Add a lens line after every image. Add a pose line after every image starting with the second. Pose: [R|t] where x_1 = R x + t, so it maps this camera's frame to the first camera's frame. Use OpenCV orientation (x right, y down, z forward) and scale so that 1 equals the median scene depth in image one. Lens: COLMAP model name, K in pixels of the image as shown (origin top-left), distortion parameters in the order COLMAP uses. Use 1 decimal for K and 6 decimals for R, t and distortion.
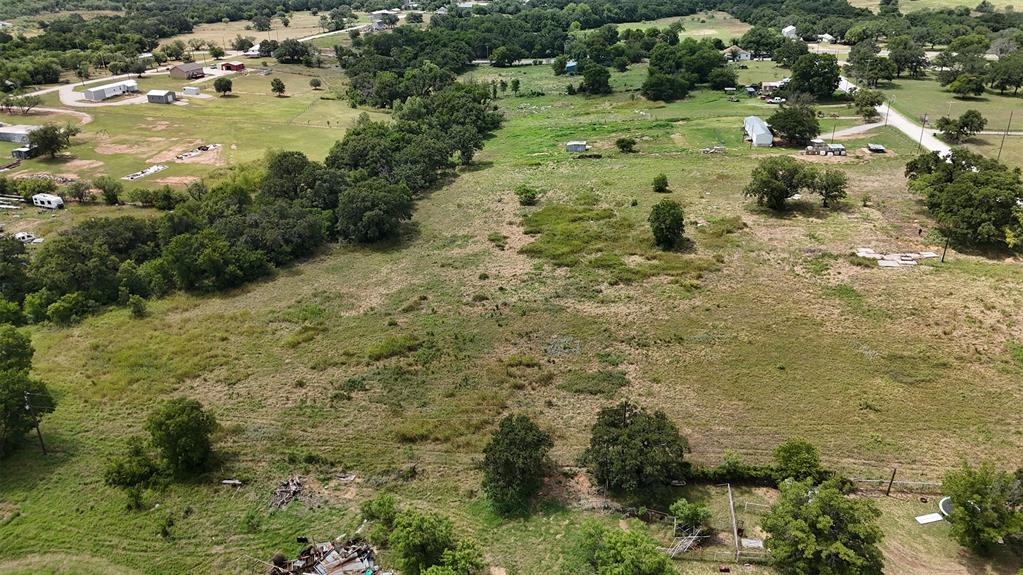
lens RADIAL K [[753.2, 0, 509.7], [0, 753.2, 288.3], [0, 0, 1]] dist [0.070933, -0.062550]
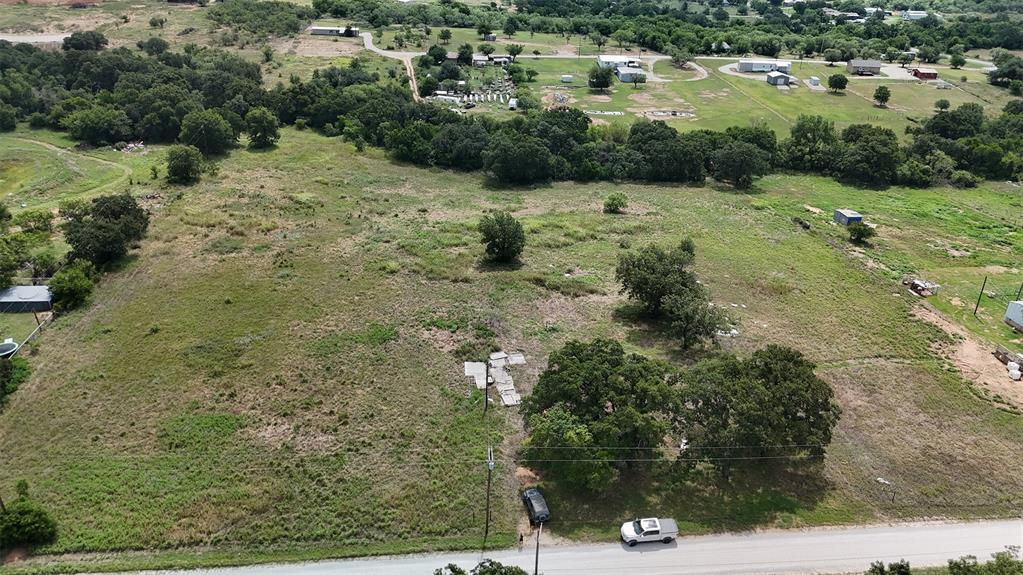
lens RADIAL K [[753.2, 0, 509.7], [0, 753.2, 288.3], [0, 0, 1]] dist [0.070933, -0.062550]
pose [[0.241607, 0.435729, -0.867045, 0.579514], [-0.436536, 0.846802, 0.303913, -0.178148], [0.866639, 0.305069, 0.394804, 0.367384]]
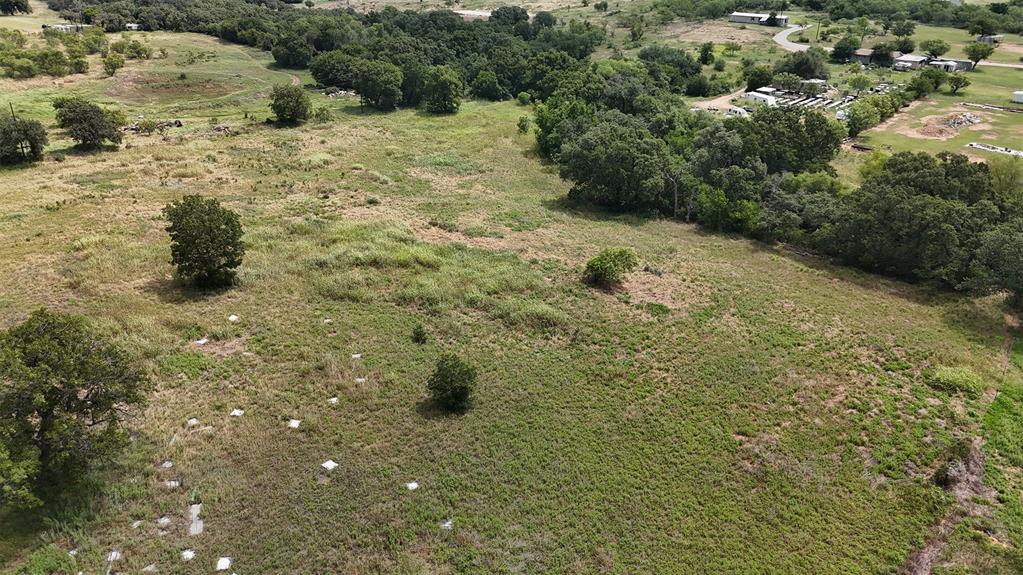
lens RADIAL K [[753.2, 0, 509.7], [0, 753.2, 288.3], [0, 0, 1]] dist [0.070933, -0.062550]
pose [[-0.523538, 0.358894, -0.772724, 0.285725], [-0.364129, 0.725697, 0.583758, -0.247996], [0.770271, 0.586991, -0.249246, 0.728280]]
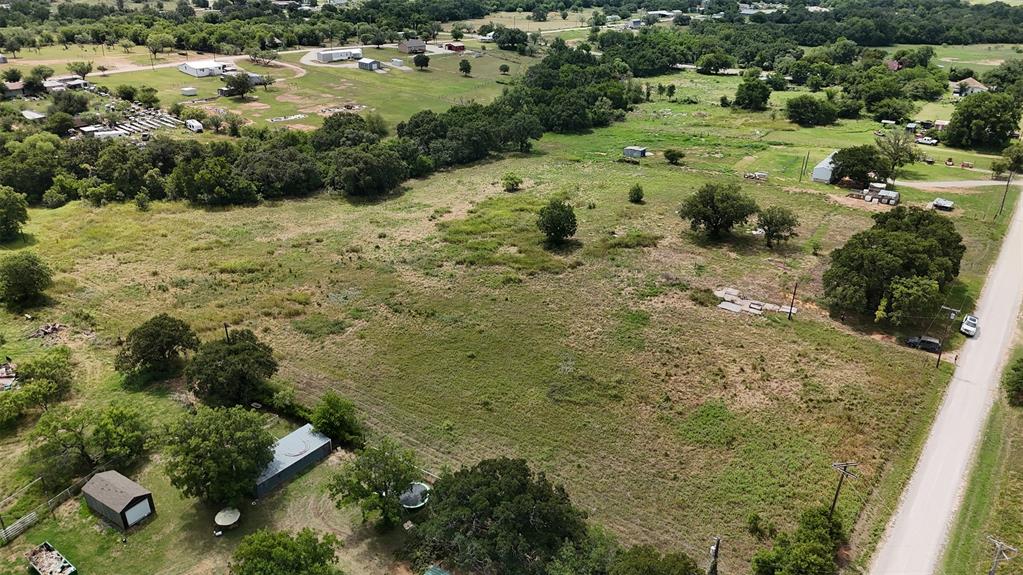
lens RADIAL K [[753.2, 0, 509.7], [0, 753.2, 288.3], [0, 0, 1]] dist [0.070933, -0.062550]
pose [[0.887749, 0.226071, -0.400990, 0.321040], [-0.226581, 0.972865, 0.046857, -0.018747], [0.400702, 0.049259, 0.914883, 0.027775]]
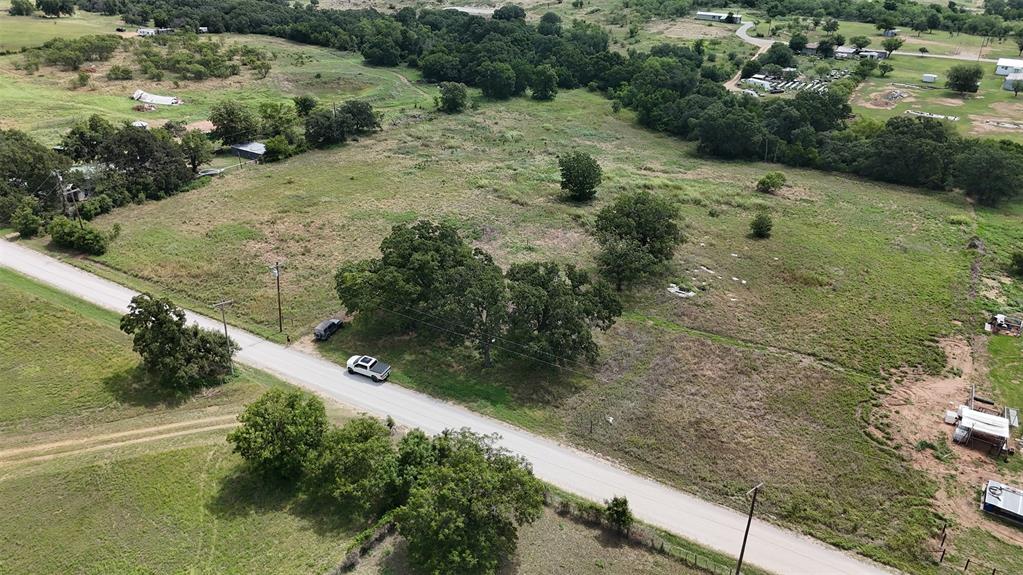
lens RADIAL K [[753.2, 0, 509.7], [0, 753.2, 288.3], [0, 0, 1]] dist [0.070933, -0.062550]
pose [[-0.388973, 0.406664, -0.826634, 0.618939], [-0.401528, 0.732747, 0.549415, -0.268168], [0.829141, 0.545624, -0.121732, 0.624102]]
